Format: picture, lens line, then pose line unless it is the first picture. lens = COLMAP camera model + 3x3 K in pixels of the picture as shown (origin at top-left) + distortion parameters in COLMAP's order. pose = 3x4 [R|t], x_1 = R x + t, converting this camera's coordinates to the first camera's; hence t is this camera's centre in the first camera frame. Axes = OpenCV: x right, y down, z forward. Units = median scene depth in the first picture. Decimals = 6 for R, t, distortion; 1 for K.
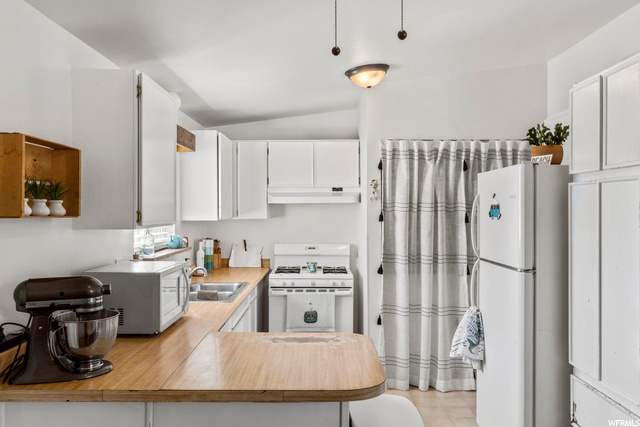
lens RADIAL K [[506.9, 0, 320.0], [0, 506.9, 213.5], [0, 0, 1]] dist [-0.003555, -0.001491]
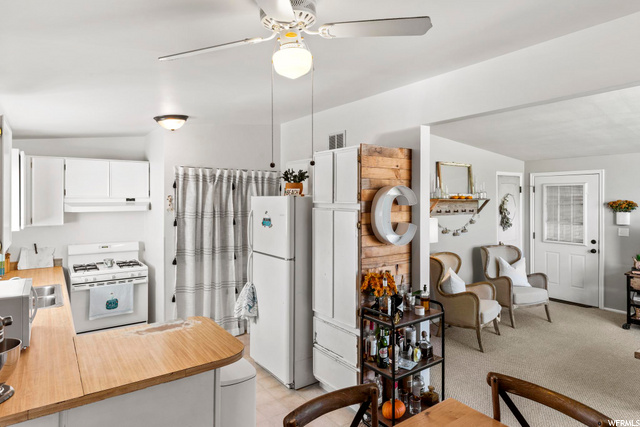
lens RADIAL K [[371.7, 0, 315.3], [0, 371.7, 197.8], [0, 0, 1]] dist [0.000889, 0.000605]
pose [[0.810465, 0.002561, 0.585781, -0.159866], [0.001251, 0.999981, -0.006103, -0.053717], [-0.585785, 0.005679, 0.810446, -0.032537]]
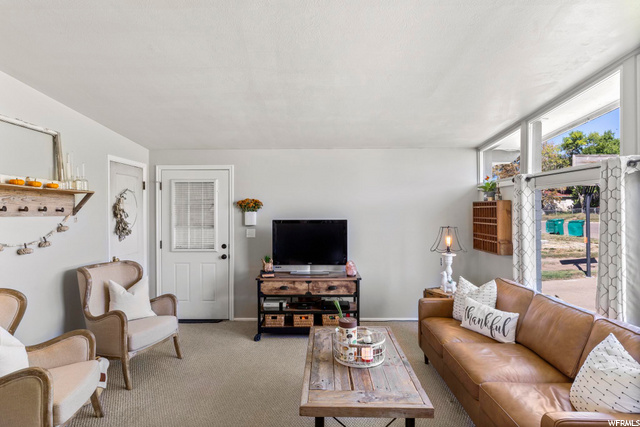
lens RADIAL K [[359.4, 0, 320.0], [0, 359.4, 213.5], [0, 0, 1]] dist [0.002108, 0.000440]
pose [[0.008579, 0.000366, 0.999963, 0.300879], [0.009833, 0.999952, -0.000450, -0.002450], [-0.999915, 0.009836, 0.008575, 0.152886]]
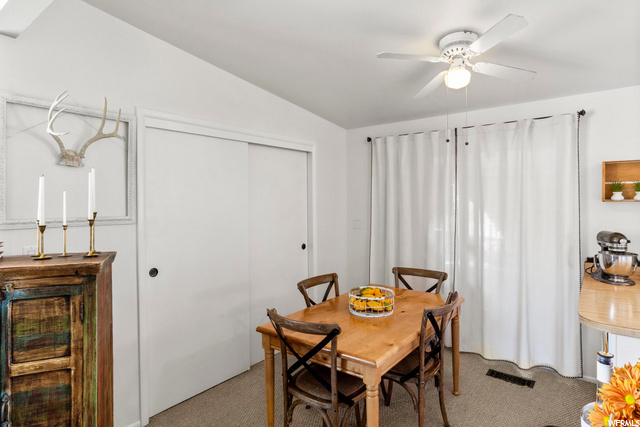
lens RADIAL K [[361.6, 0, 319.3], [0, 361.6, 199.0], [0, 0, 1]] dist [0.000888, 0.000190]
pose [[-0.606817, 0.006423, -0.794815, 0.579706], [0.007828, 0.999967, 0.002104, -0.005610], [0.794803, -0.004946, -0.606848, 0.419599]]
